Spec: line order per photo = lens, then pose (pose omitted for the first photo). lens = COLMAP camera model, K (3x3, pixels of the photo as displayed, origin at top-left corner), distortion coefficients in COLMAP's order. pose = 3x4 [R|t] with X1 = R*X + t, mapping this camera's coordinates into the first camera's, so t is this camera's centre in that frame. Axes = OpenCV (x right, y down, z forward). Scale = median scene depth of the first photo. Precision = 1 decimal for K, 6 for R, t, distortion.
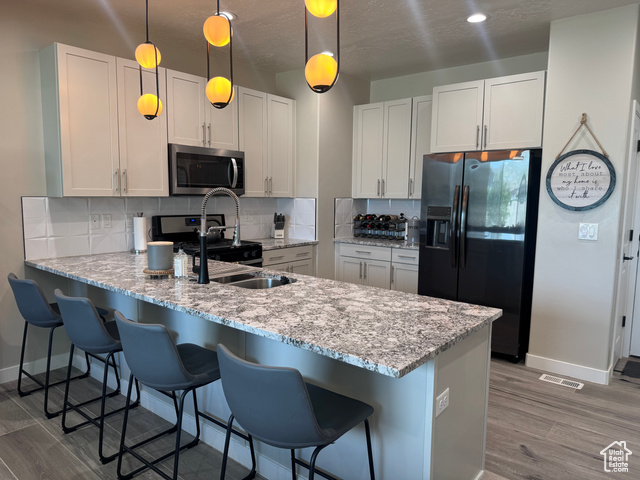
lens RADIAL K [[448.4, 0, 324.9], [0, 448.4, 244.2], [0, 0, 1]] dist [0.114122, -0.182756]
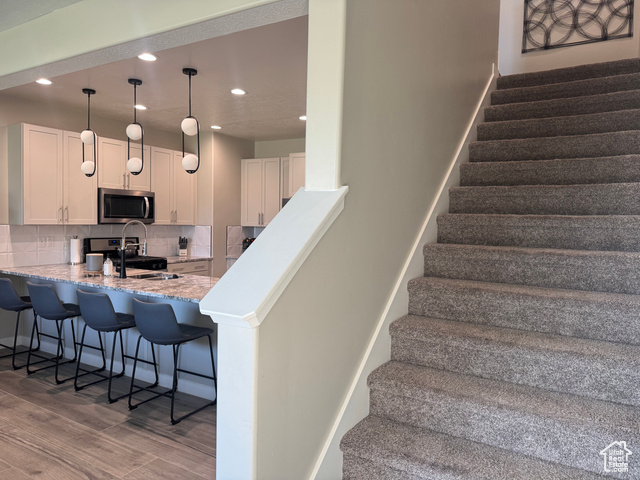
lens RADIAL K [[448.4, 0, 324.9], [0, 448.4, 244.2], [0, 0, 1]] dist [0.114122, -0.182756]
pose [[0.986969, 0.003041, 0.160882, 0.128919], [0.005948, 0.998449, -0.055364, 0.039112], [-0.160800, 0.055599, 0.985420, -0.513543]]
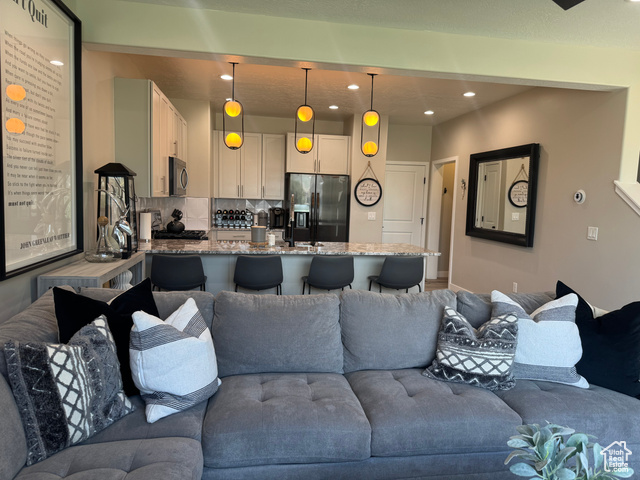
lens RADIAL K [[448.4, 0, 324.9], [0, 448.4, 244.2], [0, 0, 1]] dist [0.114122, -0.182756]
pose [[0.661681, -0.068929, 0.746610, -1.043715], [0.059420, 0.997454, 0.039427, 0.006563], [-0.747427, 0.018275, 0.664092, -0.214025]]
